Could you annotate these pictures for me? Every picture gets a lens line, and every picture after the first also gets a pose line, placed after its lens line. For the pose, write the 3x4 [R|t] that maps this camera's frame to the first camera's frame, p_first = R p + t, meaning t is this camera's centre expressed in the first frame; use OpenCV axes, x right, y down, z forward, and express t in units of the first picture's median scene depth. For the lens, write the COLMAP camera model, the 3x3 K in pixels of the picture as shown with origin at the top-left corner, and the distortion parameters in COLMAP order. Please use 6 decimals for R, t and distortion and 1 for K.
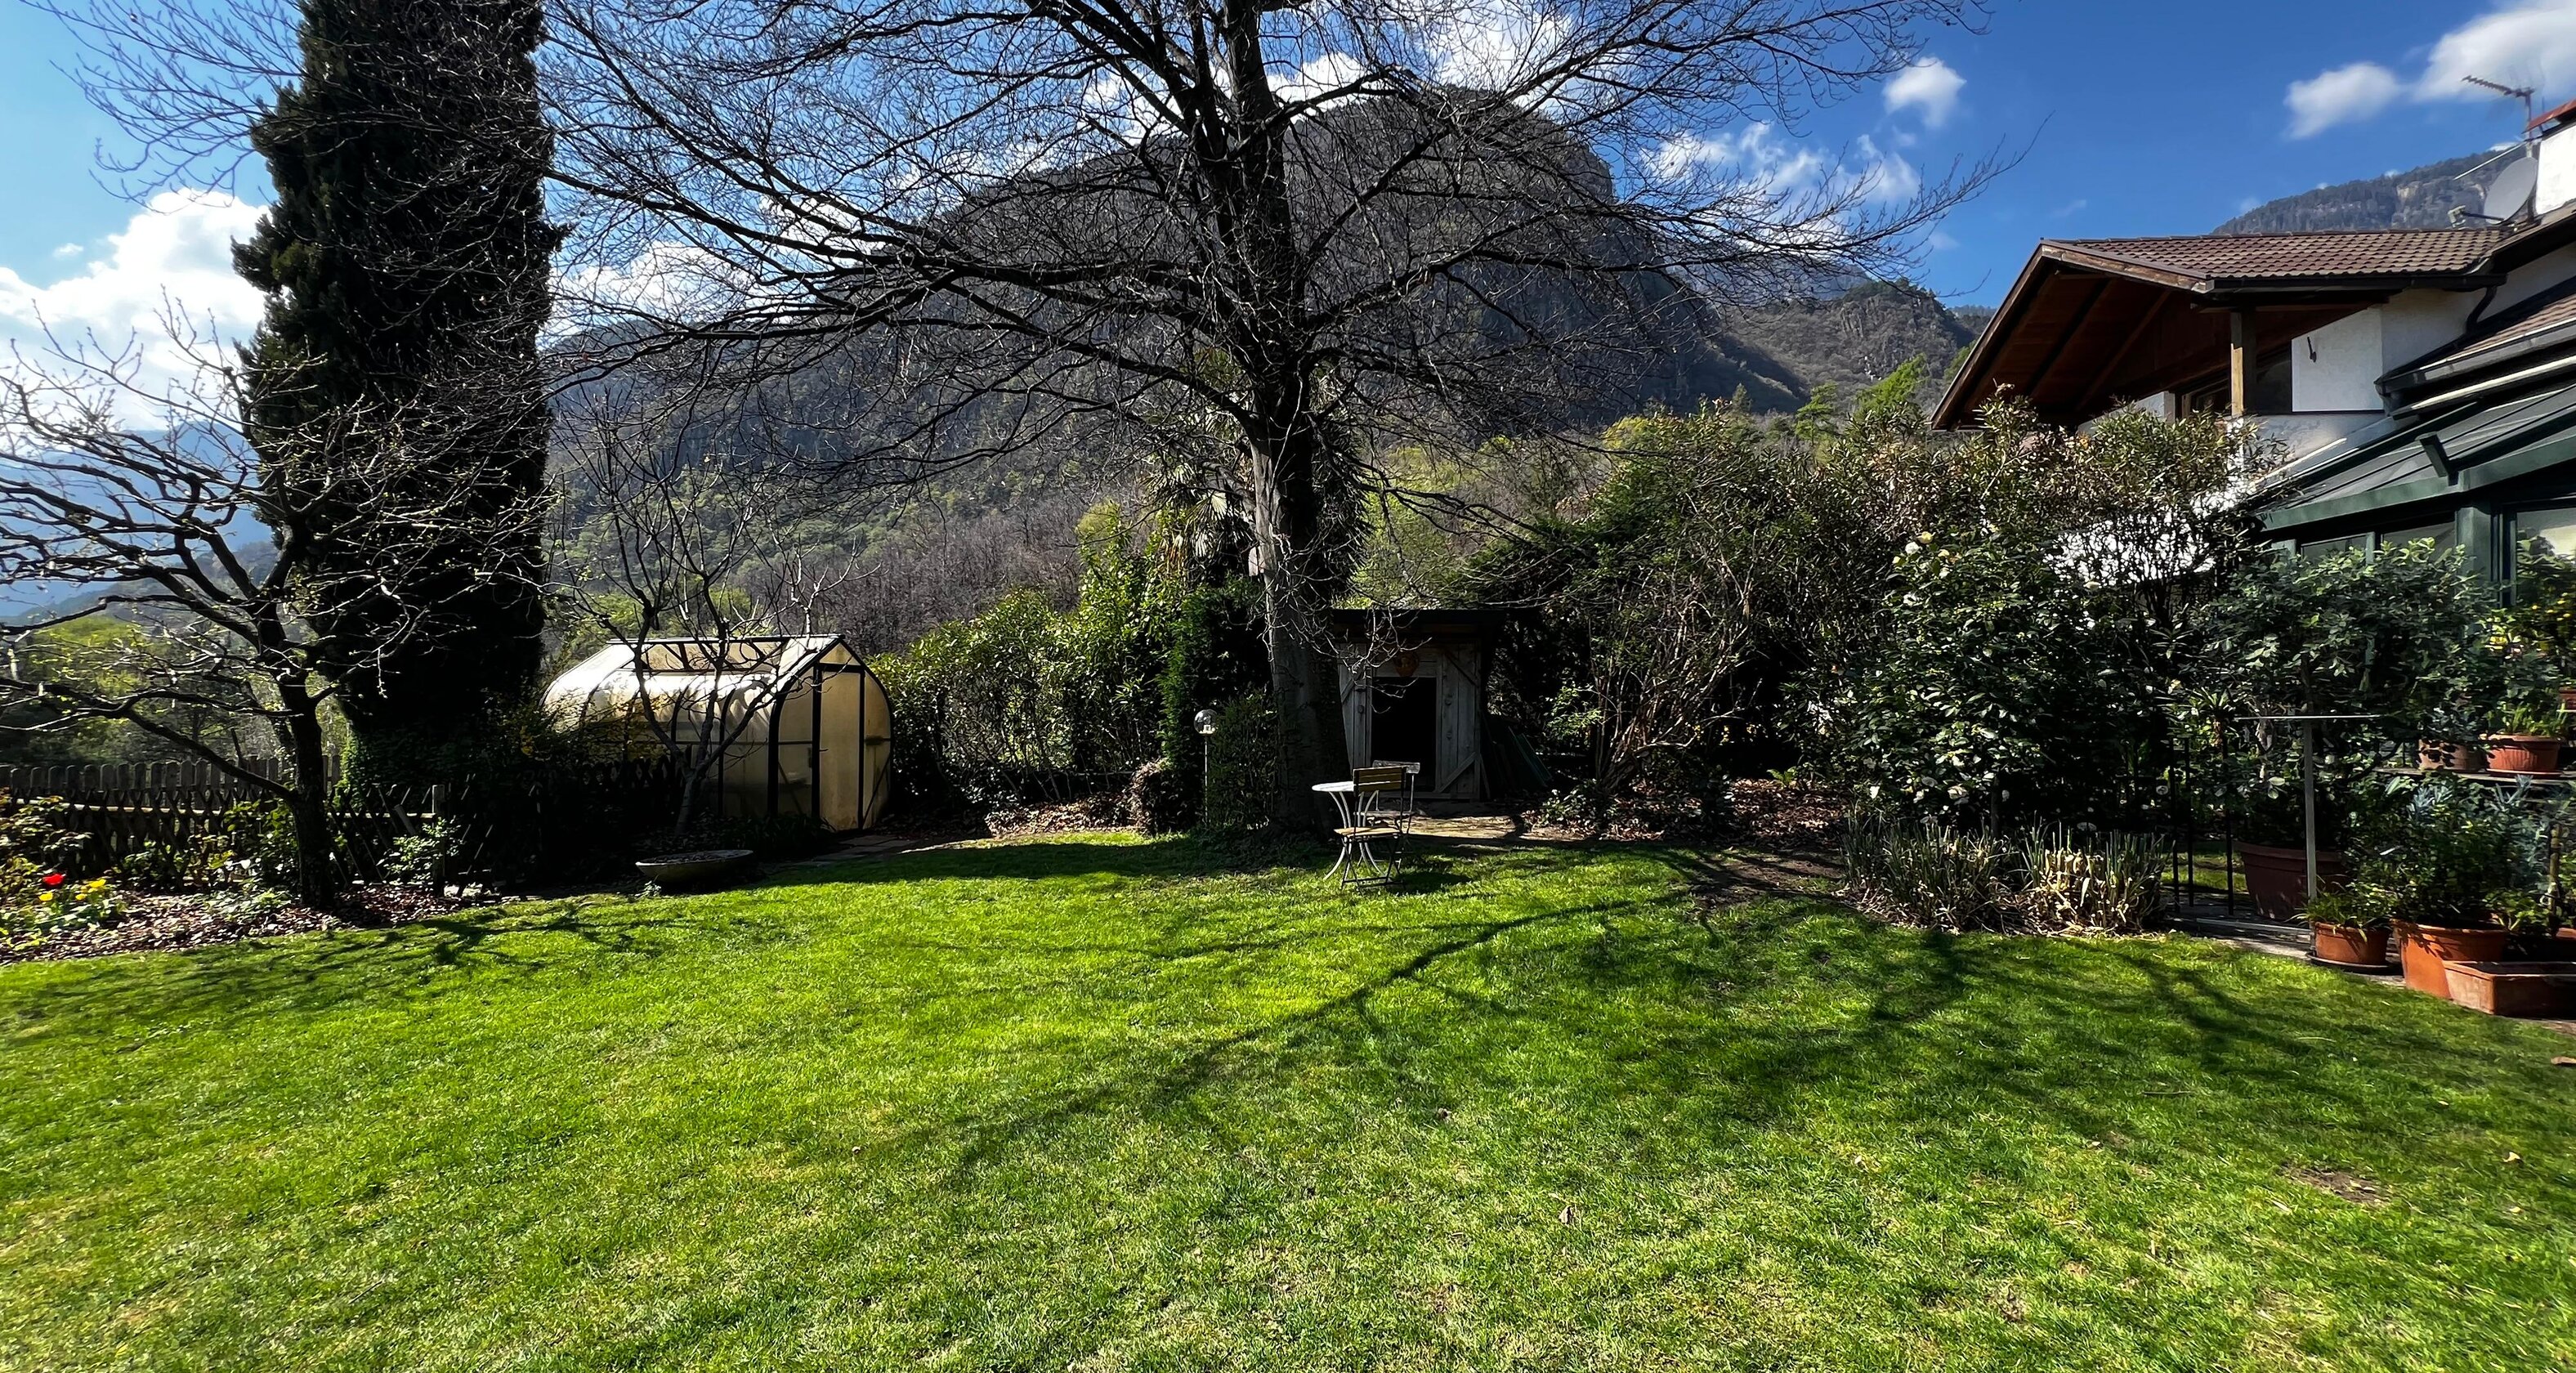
lens RADIAL K [[1030.3, 0, 1282.1], [0, 1030.3, 683.2], [0, 0, 1]] dist [-0.002910, 0.000579]
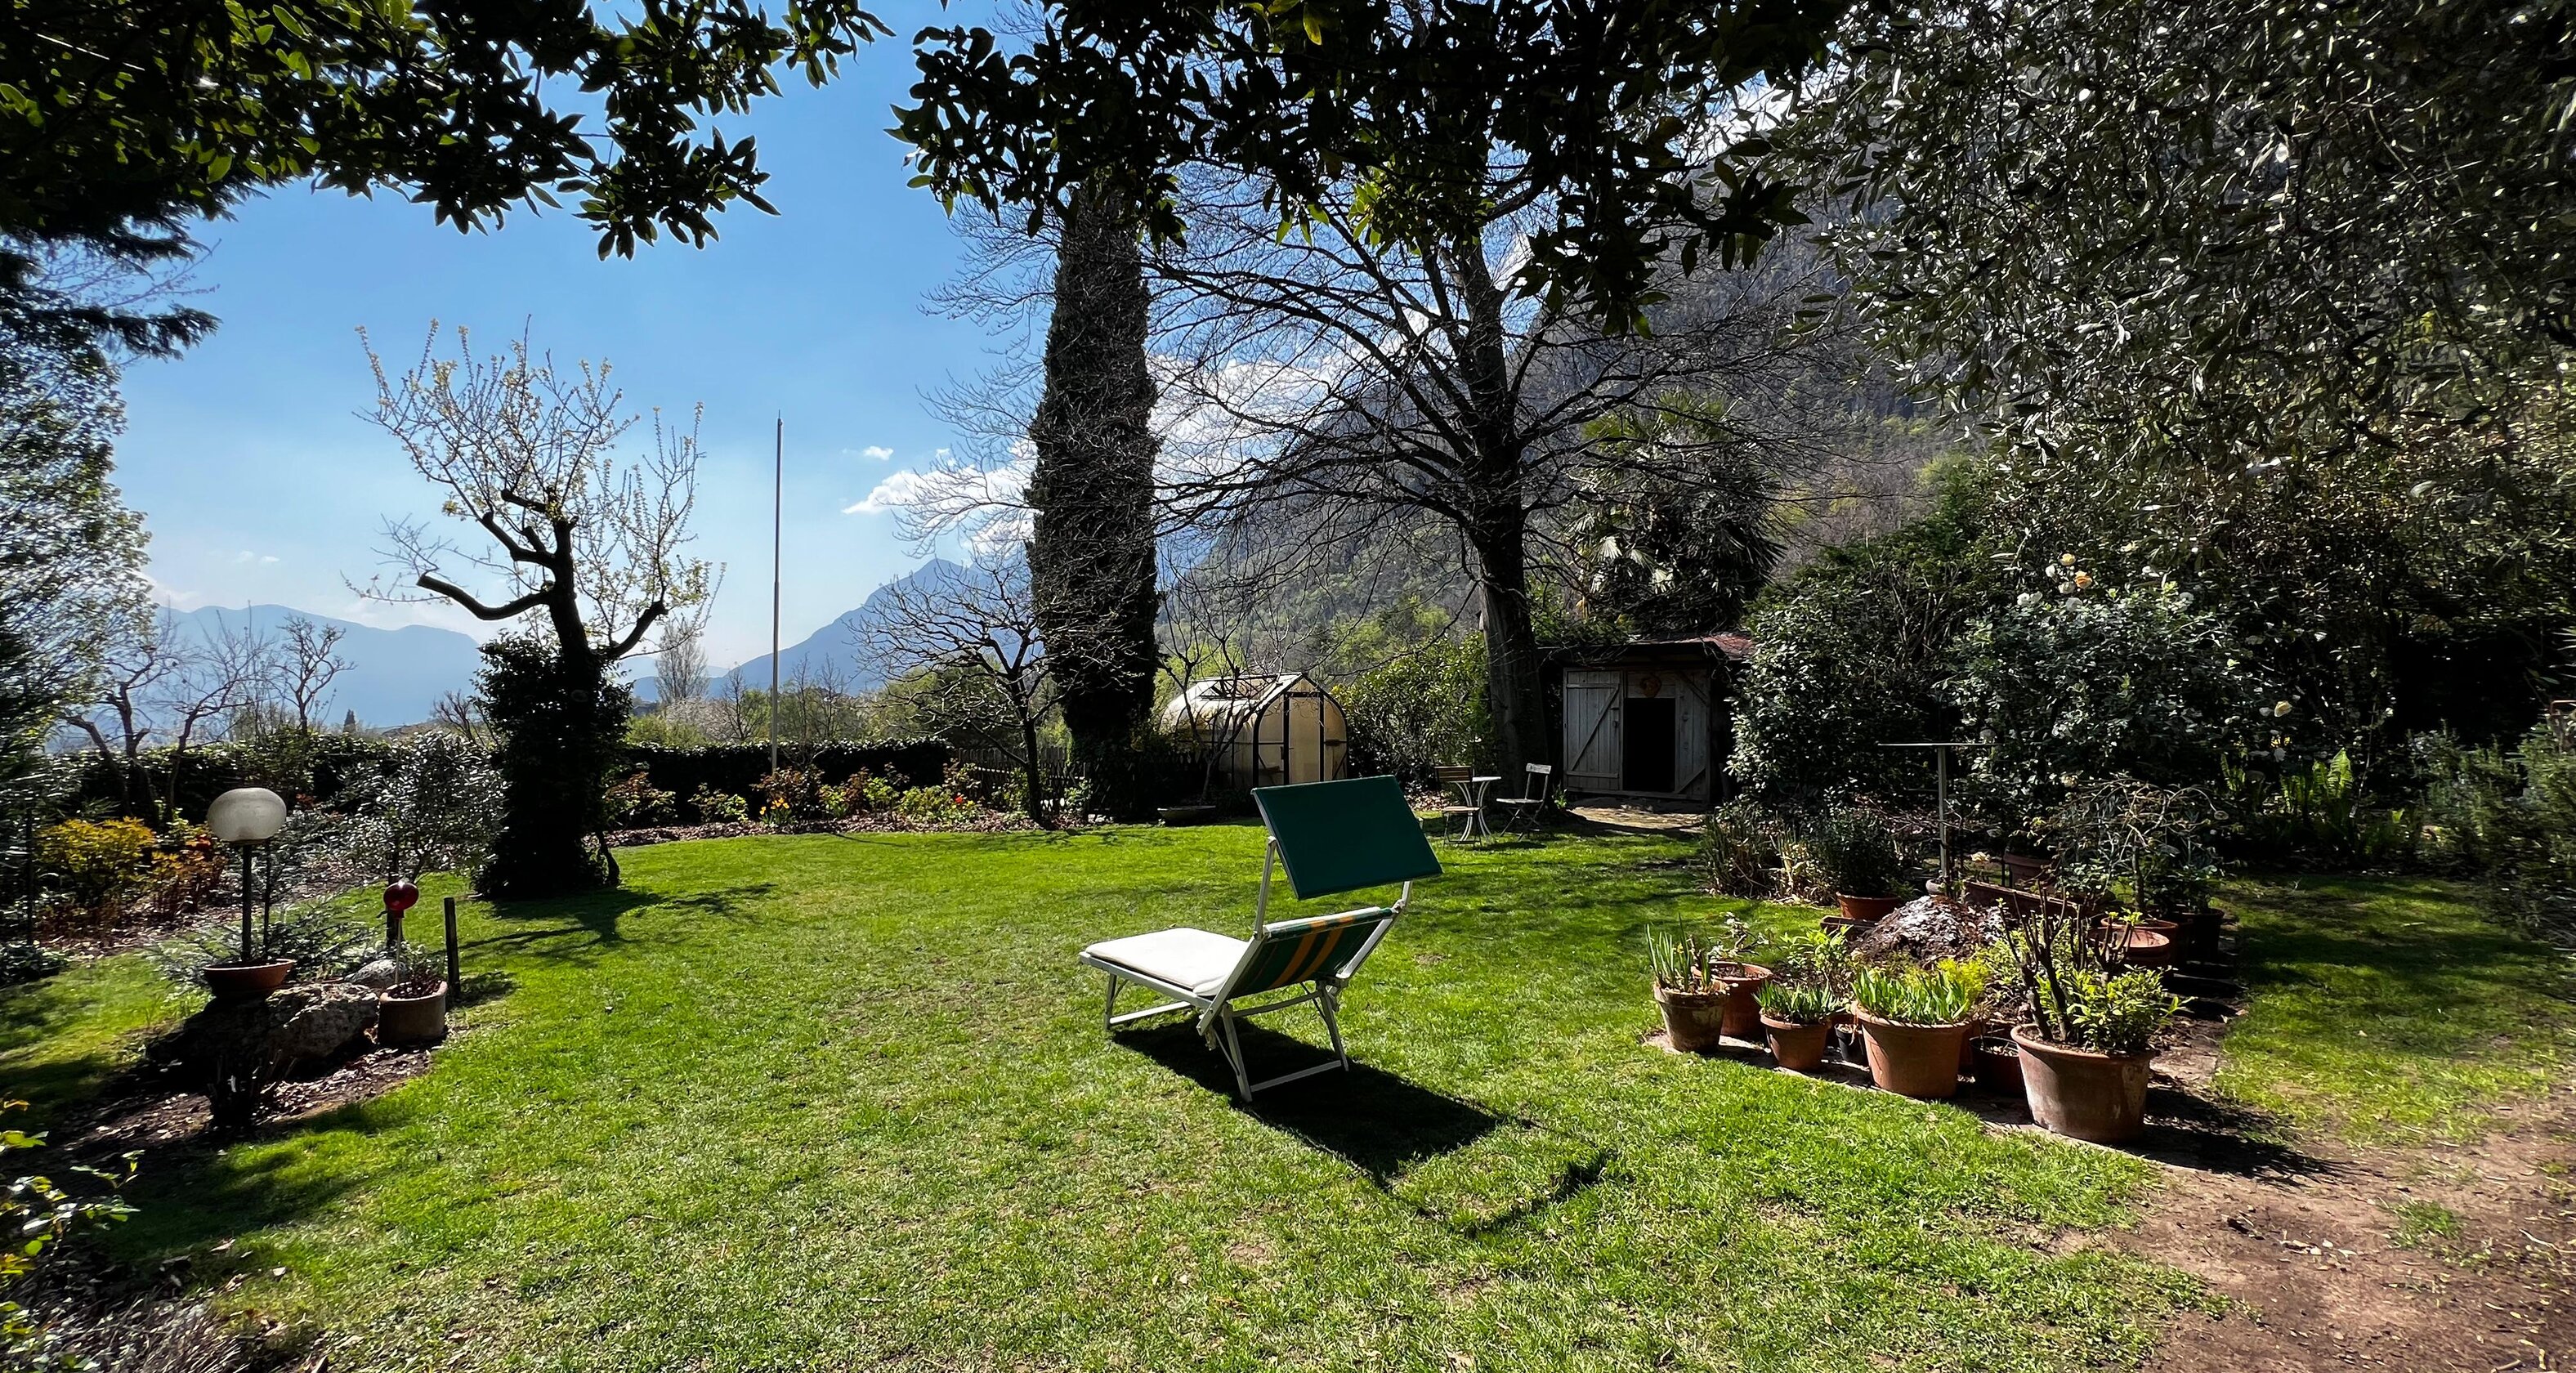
lens RADIAL K [[1030.3, 0, 1282.1], [0, 1030.3, 683.2], [0, 0, 1]] dist [-0.002910, 0.000579]
pose [[0.781451, -0.020897, -0.623616, 0.632128], [0.020355, 0.999761, -0.007995, -0.025456], [0.623634, -0.006446, 0.781690, -0.265088]]
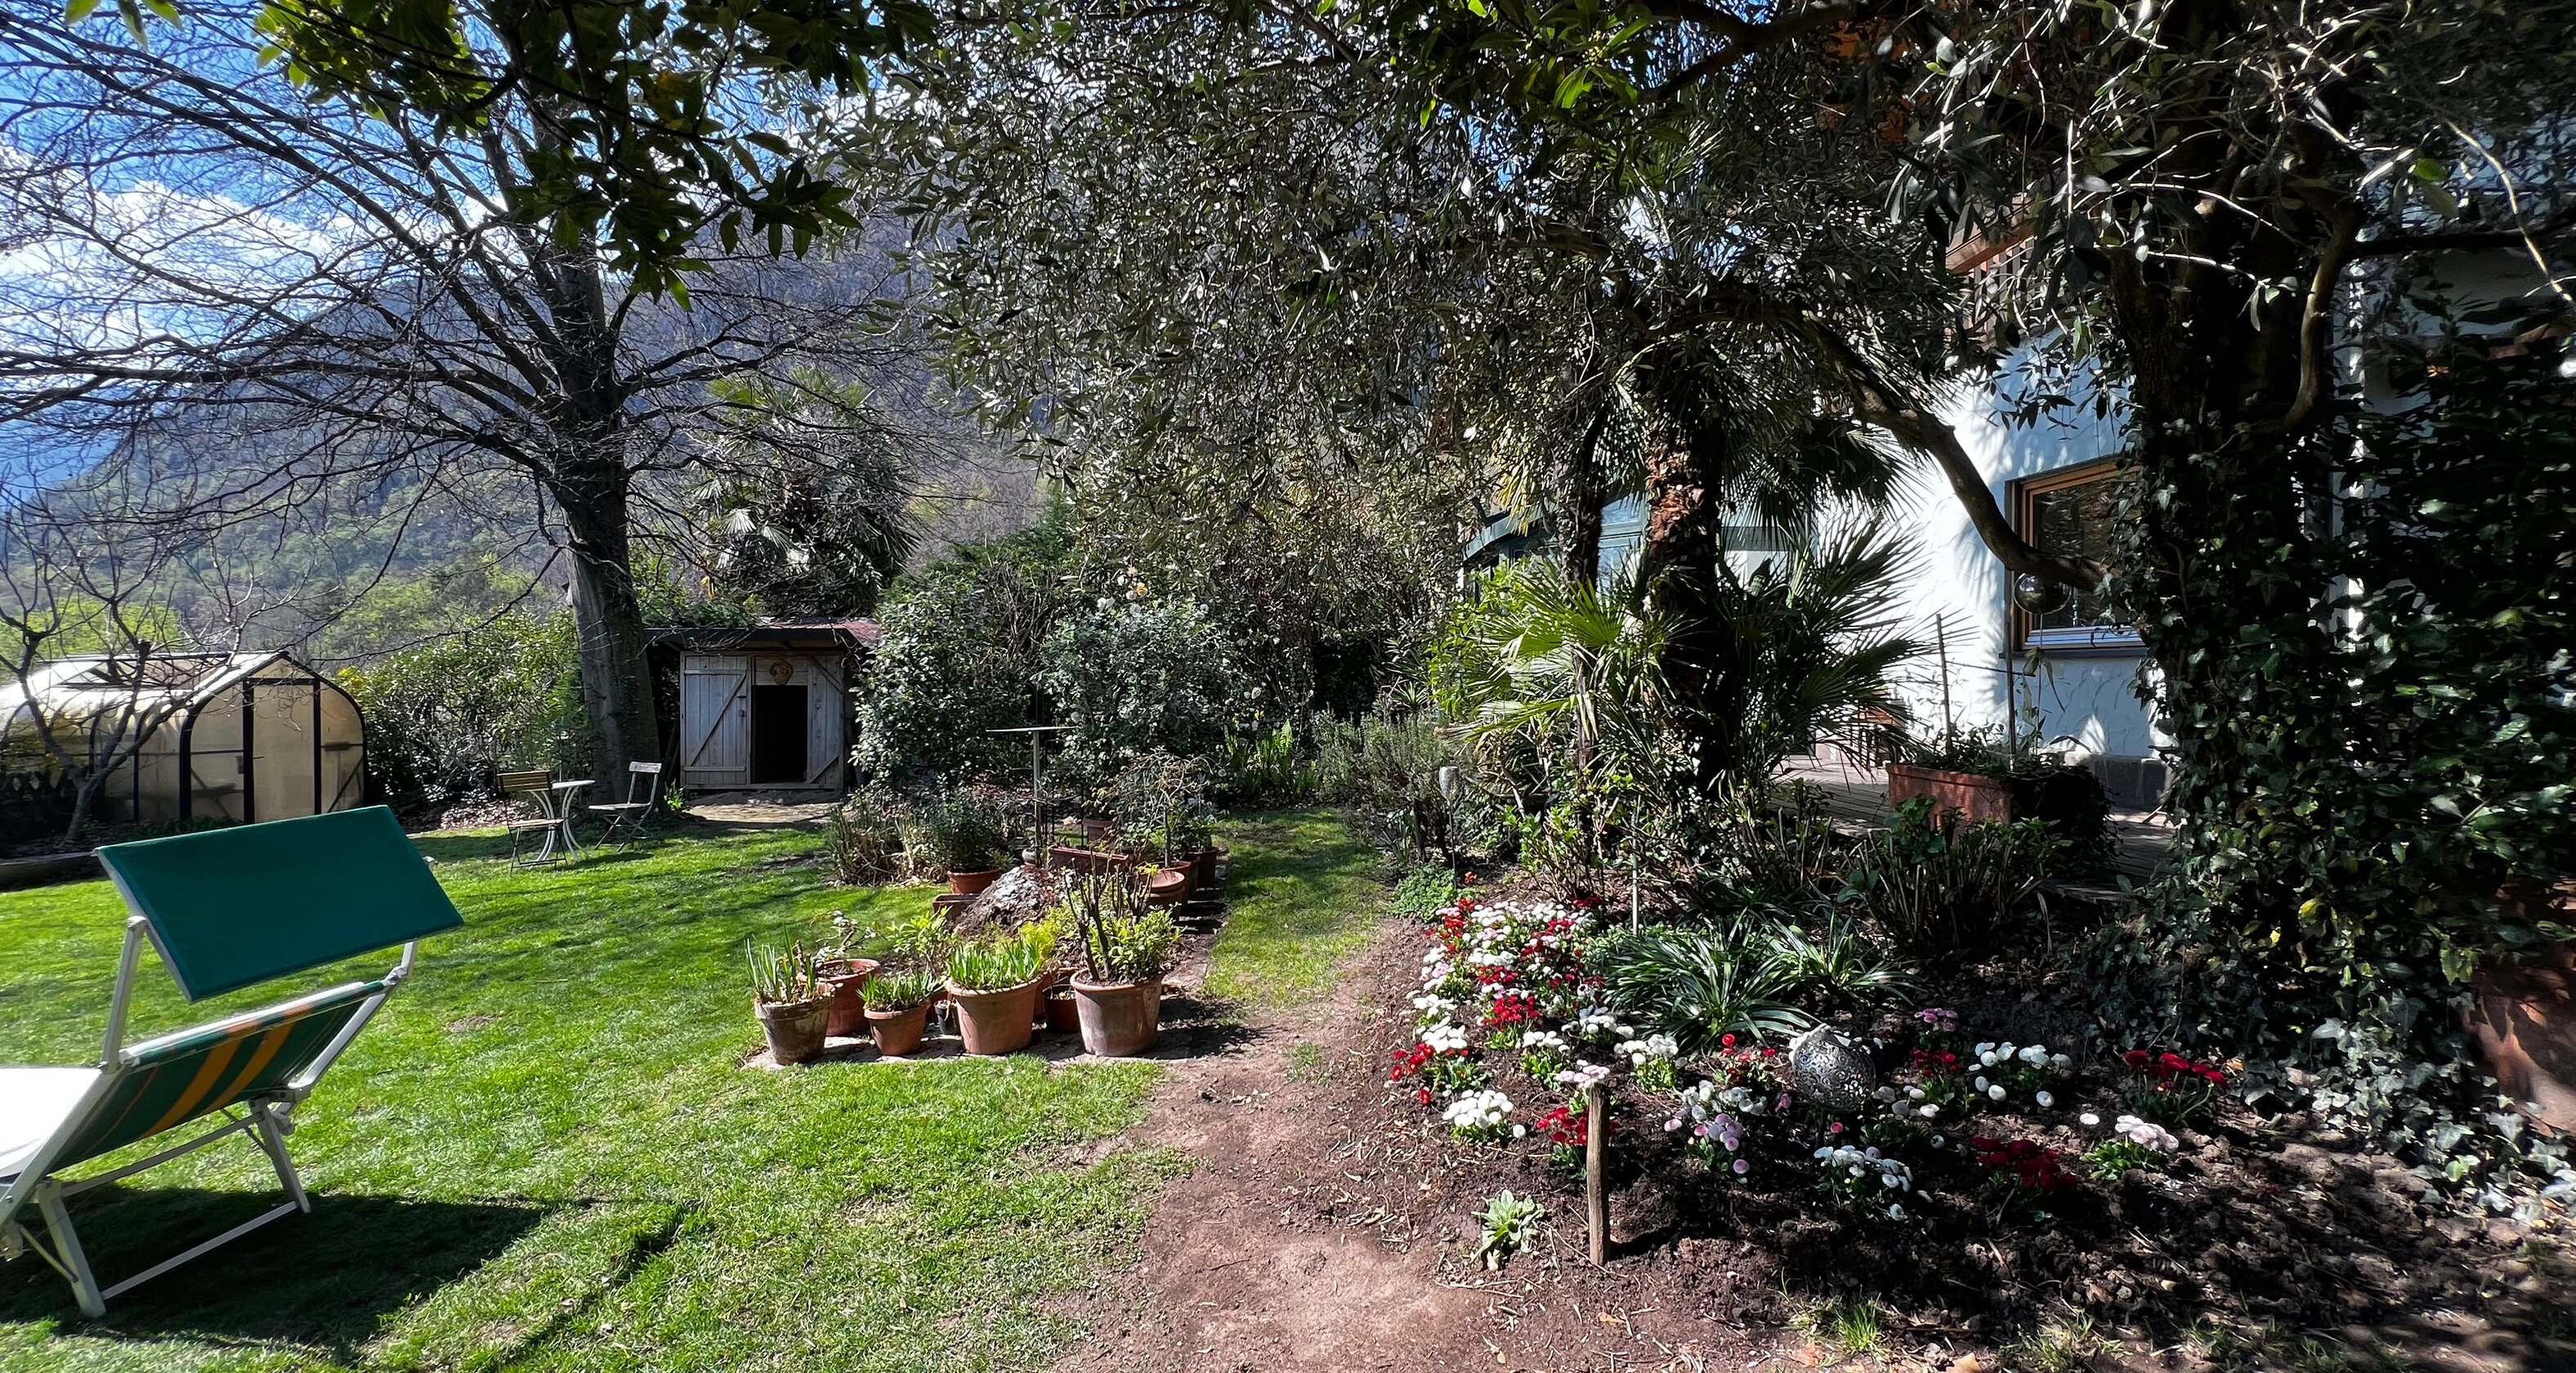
lens RADIAL K [[1025.3, 0, 1277.1], [0, 1025.3, 681.8], [0, 0, 1]] dist [-0.001695, 0.000011]
pose [[0.994494, -0.014872, 0.103732, 0.652718], [0.012437, 0.999633, 0.024081, -0.035322], [-0.104052, -0.022658, 0.994314, -0.245634]]
